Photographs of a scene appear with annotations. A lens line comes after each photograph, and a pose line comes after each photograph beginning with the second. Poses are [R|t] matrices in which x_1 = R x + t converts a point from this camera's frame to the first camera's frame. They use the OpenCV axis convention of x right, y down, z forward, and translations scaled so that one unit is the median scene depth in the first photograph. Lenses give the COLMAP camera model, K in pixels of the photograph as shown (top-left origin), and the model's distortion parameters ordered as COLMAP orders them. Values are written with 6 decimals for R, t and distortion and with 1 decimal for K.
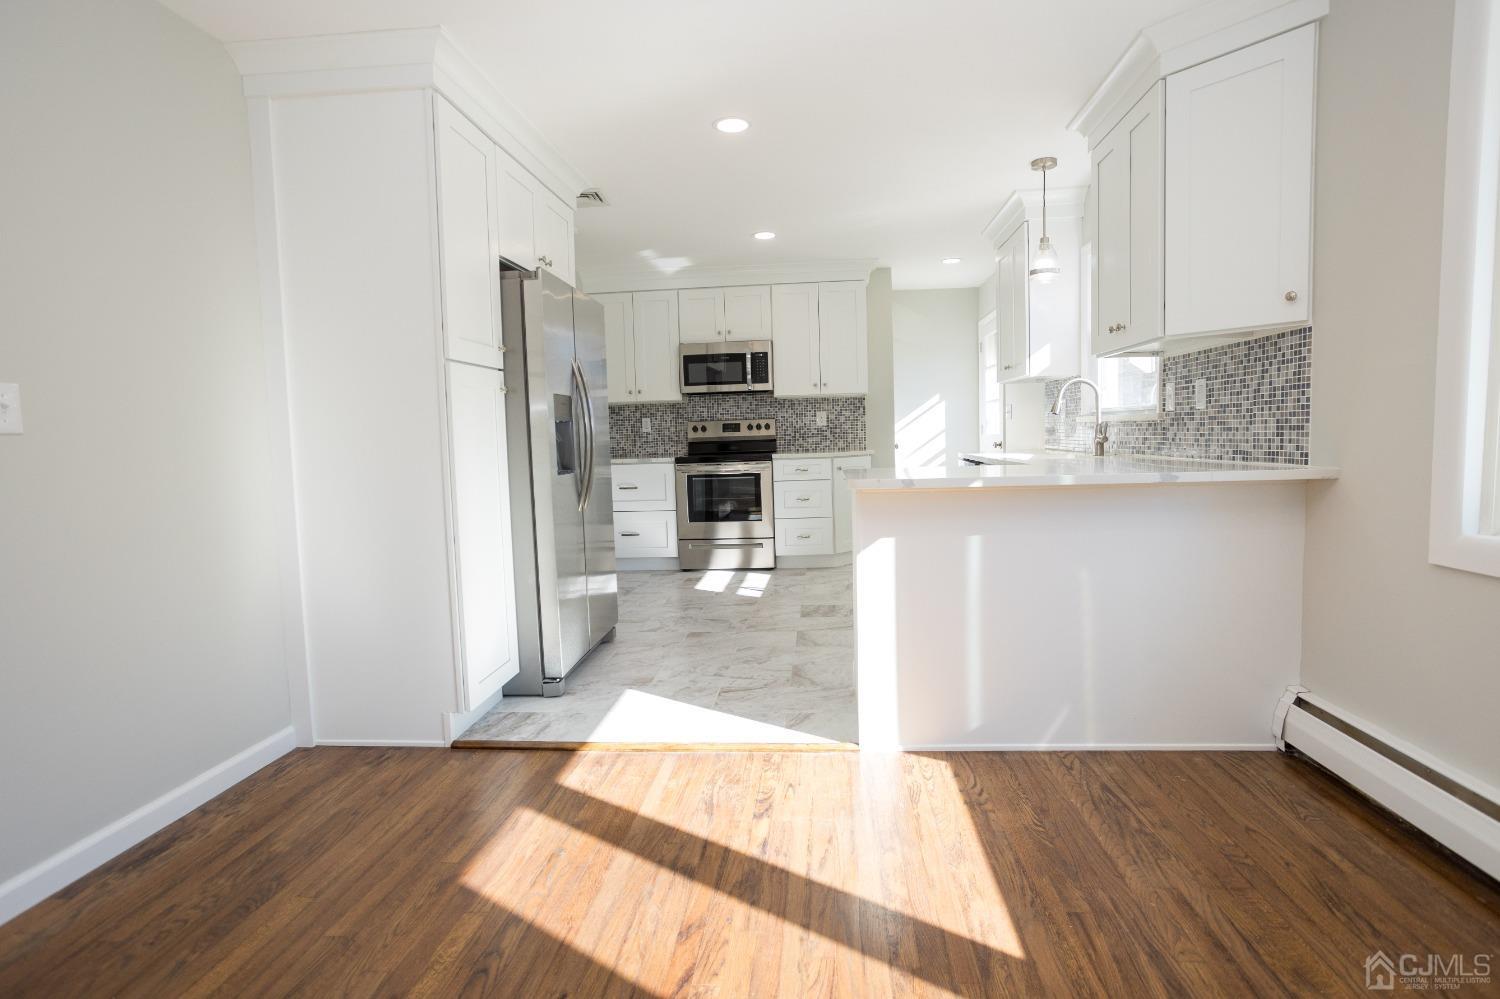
lens RADIAL K [[725.9, 0, 754.6], [0, 725.9, 489.3], [0, 0, 1]] dist [-0.054282, 0.034077]
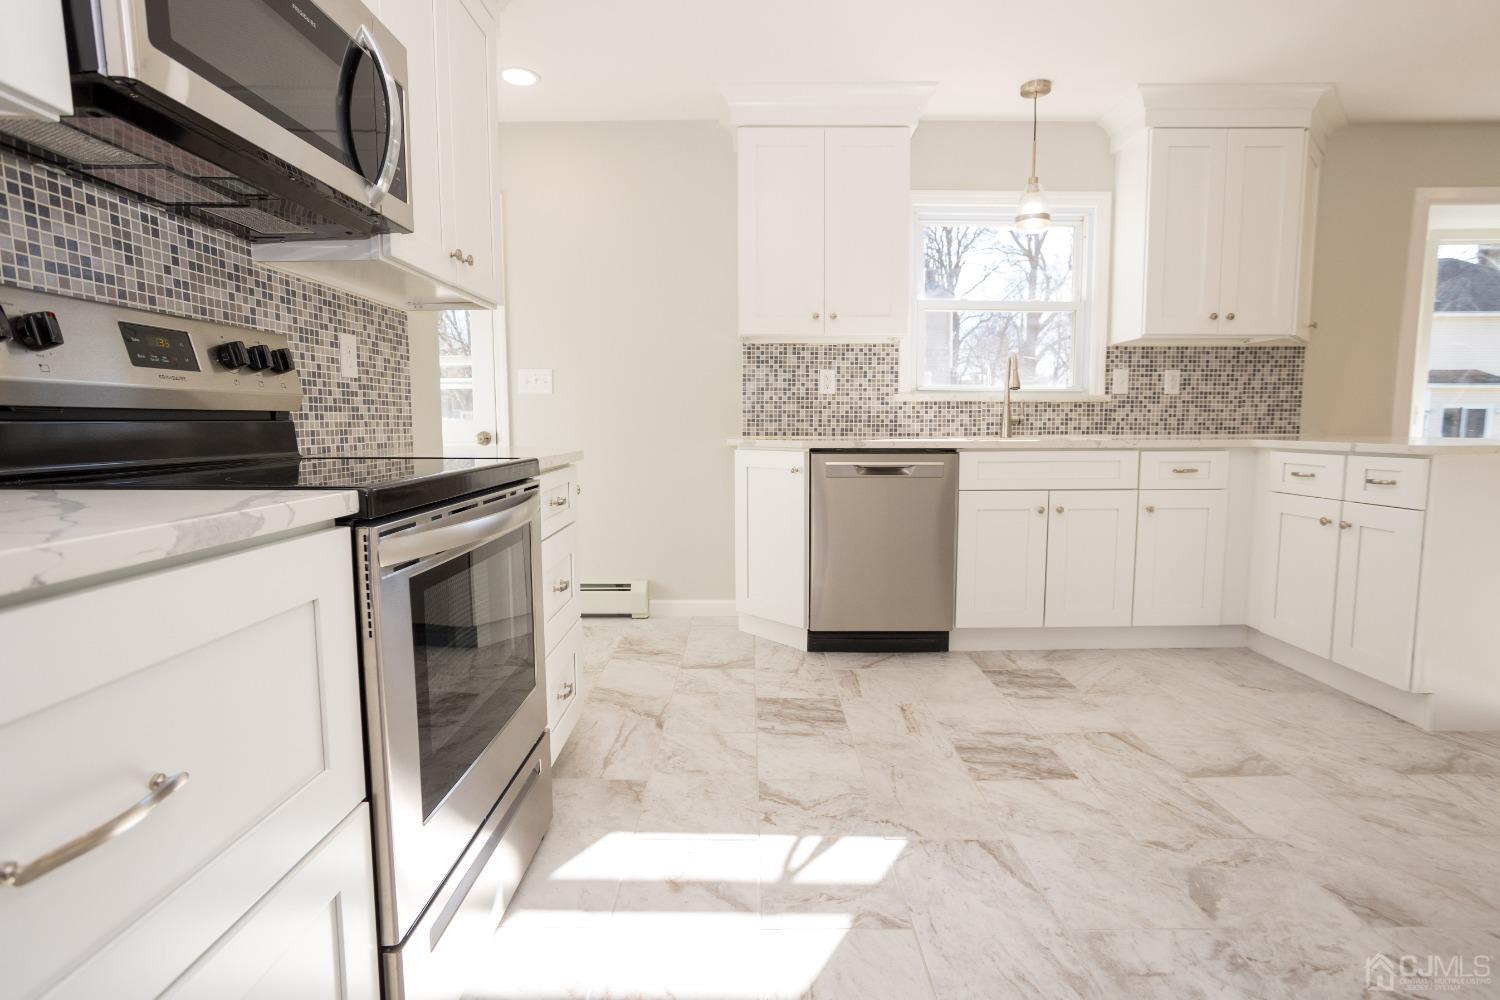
lens RADIAL K [[734.5, 0, 751.0], [0, 734.5, 506.0], [0, 0, 1]] dist [-0.059248, 0.037661]
pose [[-0.095582, -0.084221, 0.991852, -0.286950], [0.082608, 0.992306, 0.092220, -0.049440], [-0.991988, 0.090750, -0.087890, 0.950758]]
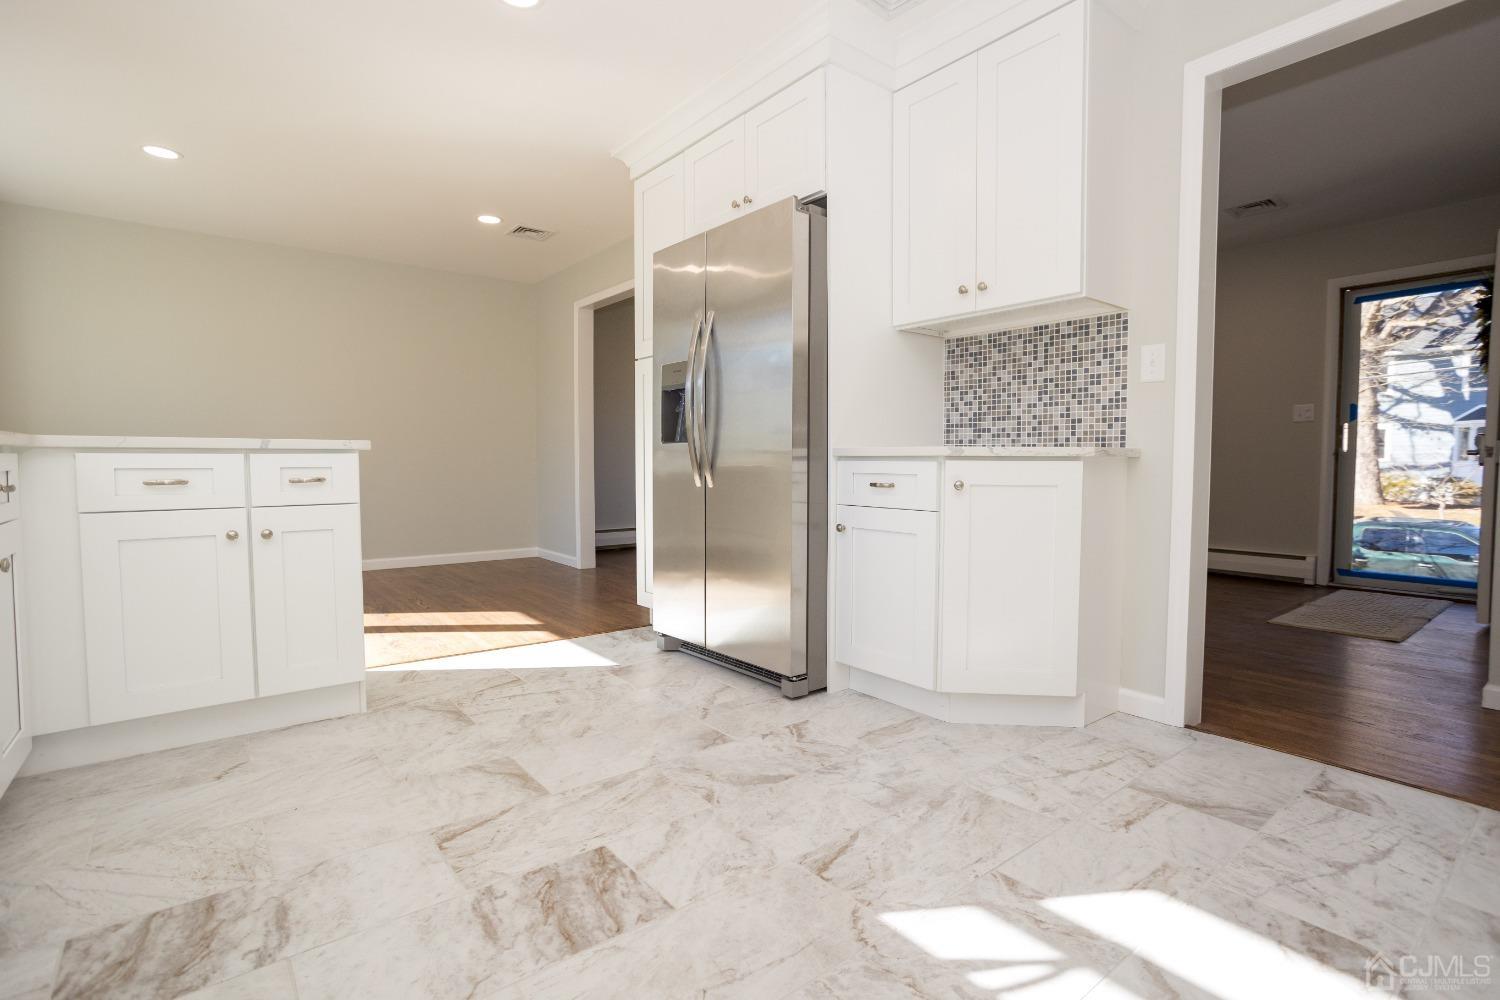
lens RADIAL K [[725.9, 0, 754.6], [0, 725.9, 489.8], [0, 0, 1]] dist [-0.054282, 0.034077]
pose [[-0.719565, 0.058345, -0.691970, 0.196455], [-0.032239, 0.992583, 0.117217, -0.043155], [0.693676, 0.106654, -0.712347, 0.999102]]
